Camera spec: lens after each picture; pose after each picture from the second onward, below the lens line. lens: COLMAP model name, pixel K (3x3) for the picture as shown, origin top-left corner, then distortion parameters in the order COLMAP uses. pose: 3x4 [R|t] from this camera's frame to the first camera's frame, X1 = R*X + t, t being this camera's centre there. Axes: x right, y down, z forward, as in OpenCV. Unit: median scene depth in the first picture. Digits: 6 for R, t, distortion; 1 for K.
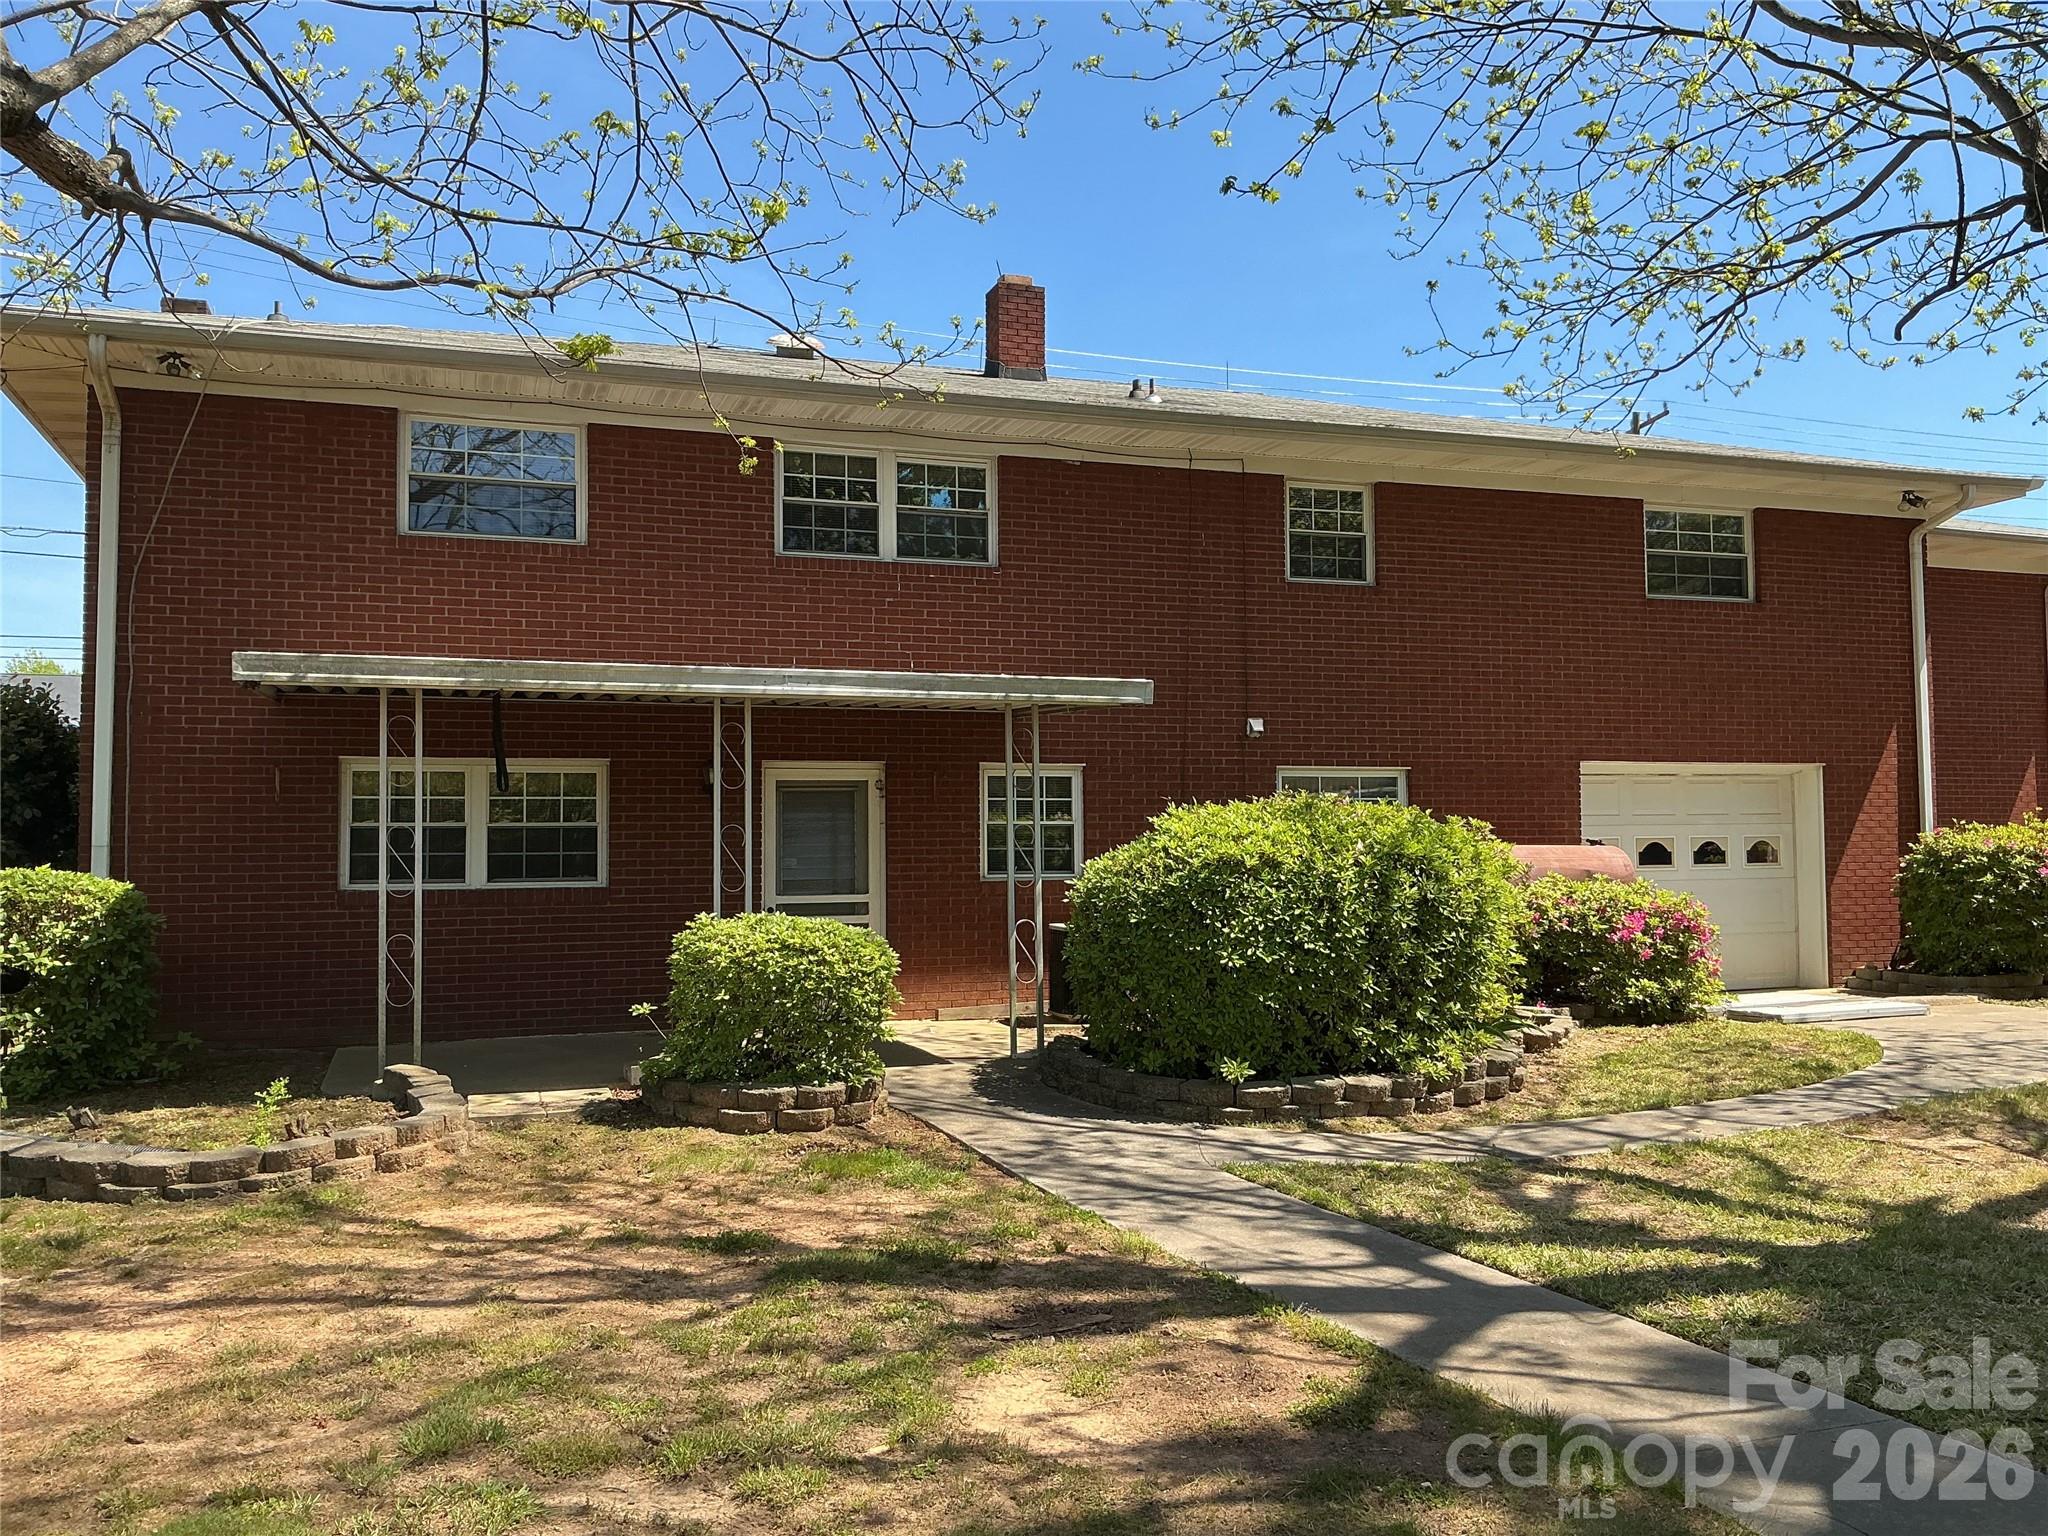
lens RADIAL K [[1684.9, 0, 1024.0], [0, 1684.9, 768.0], [0, 0, 1]] dist [0.129371, -0.284182]
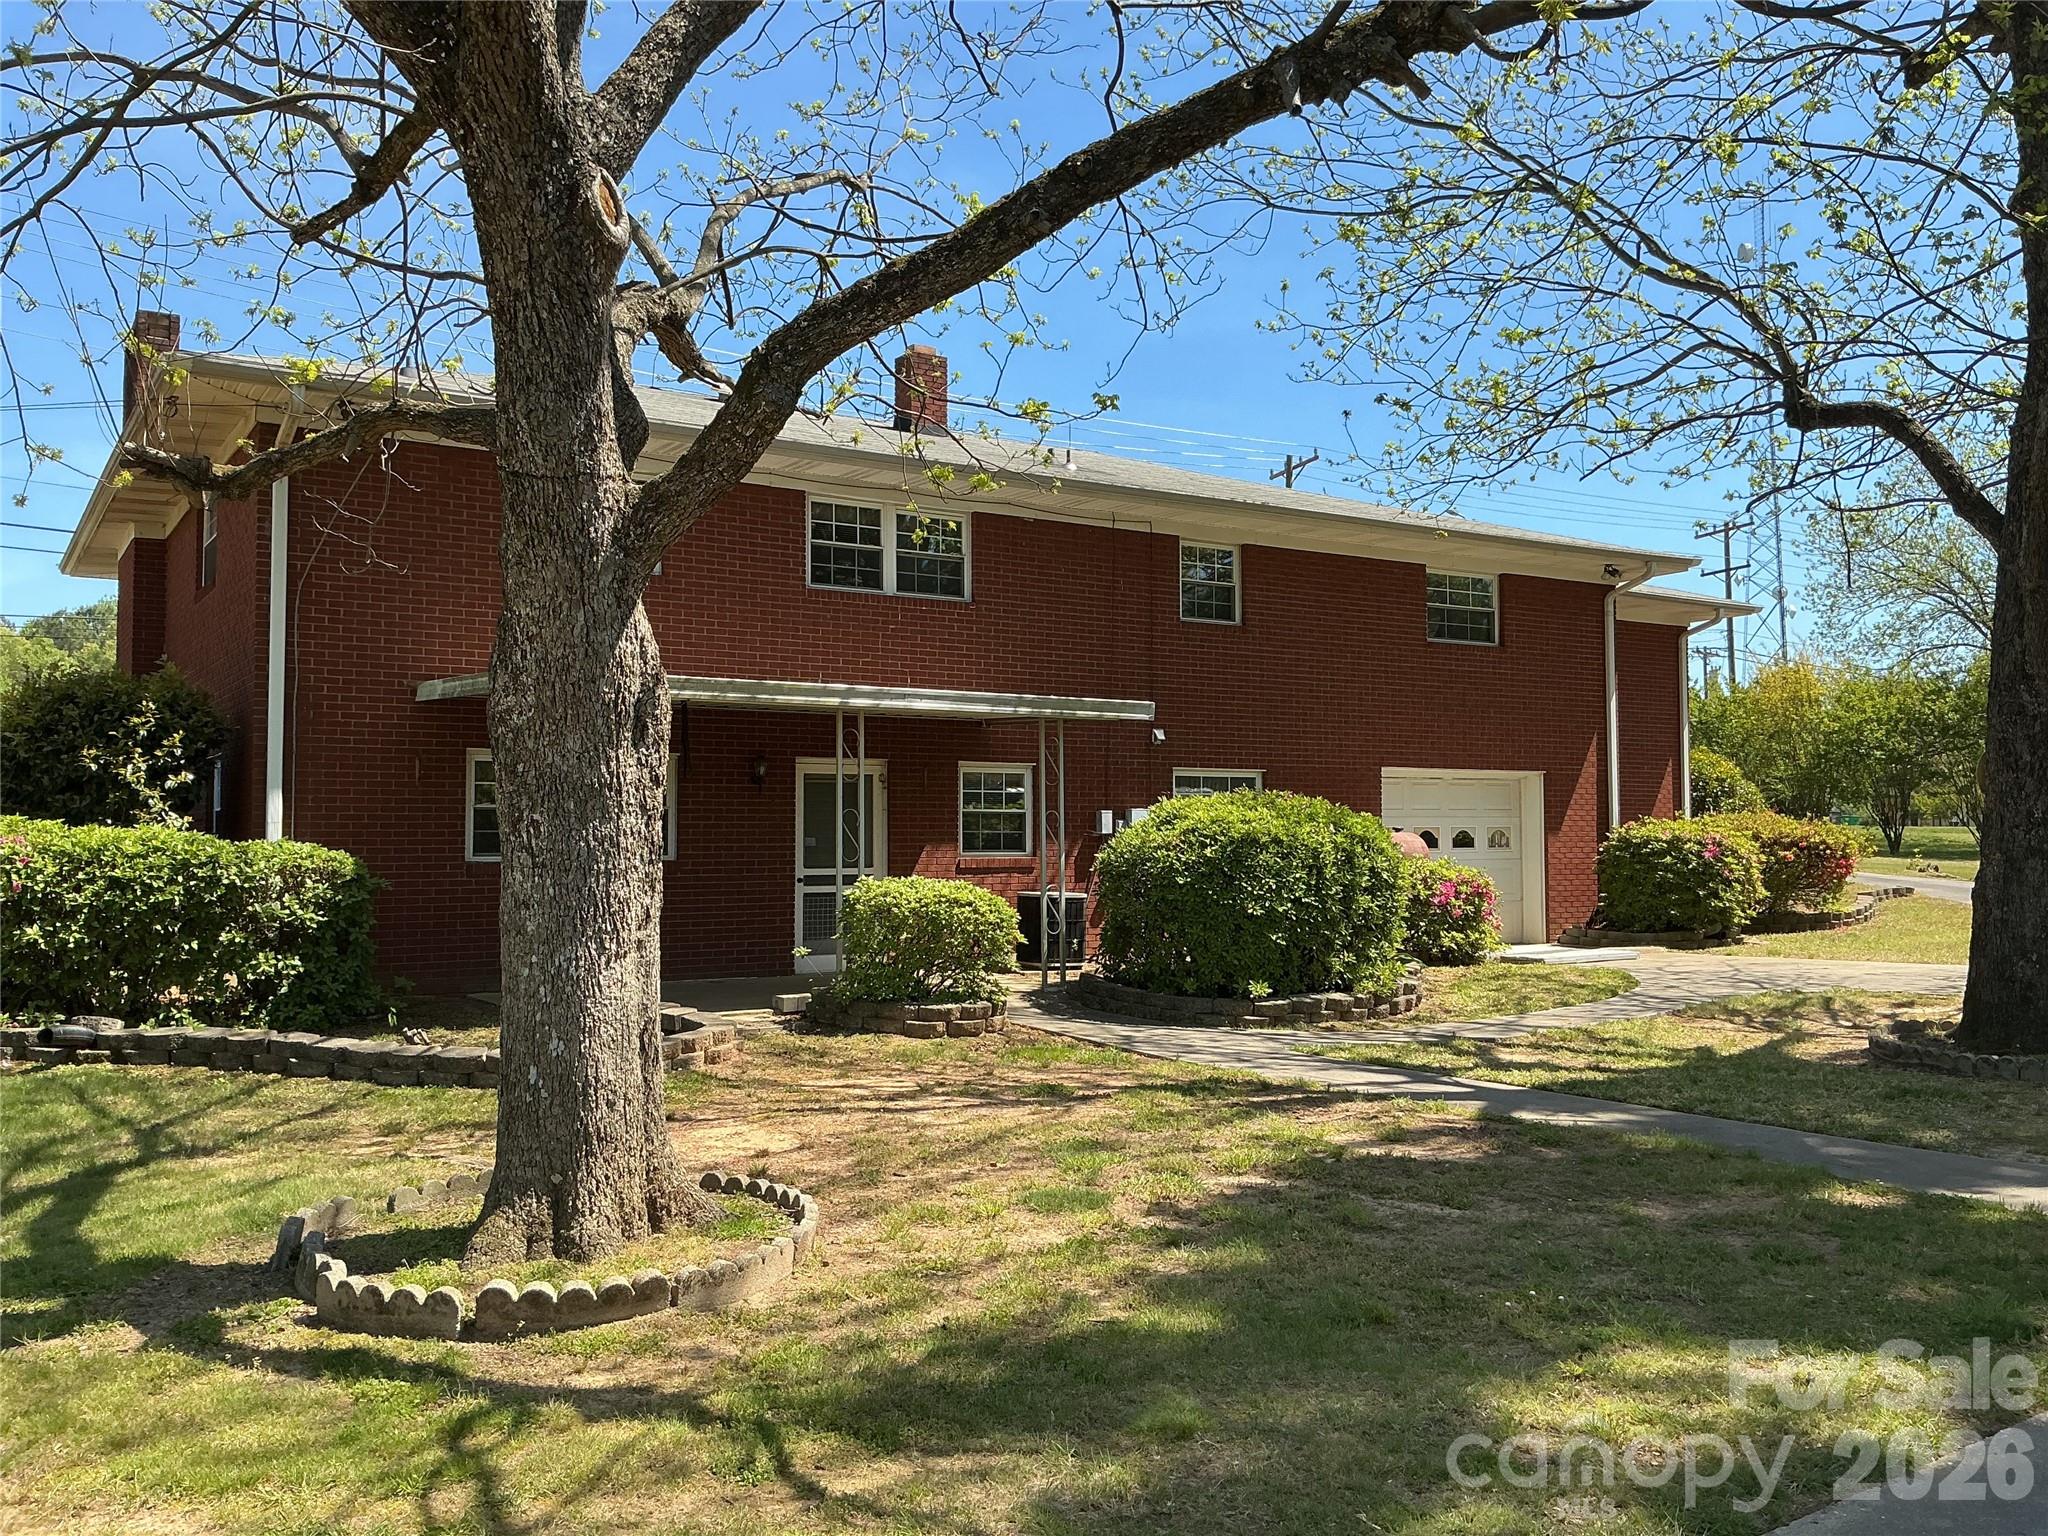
lens RADIAL K [[1684.9, 0, 1024.0], [0, 1684.9, 768.0], [0, 0, 1]] dist [0.129371, -0.284182]
pose [[0.973087, 0.015431, 0.229923, -0.243112], [-0.016331, 0.999865, 0.002014, -0.001443], [-0.229860, -0.005715, 0.973207, -0.192543]]
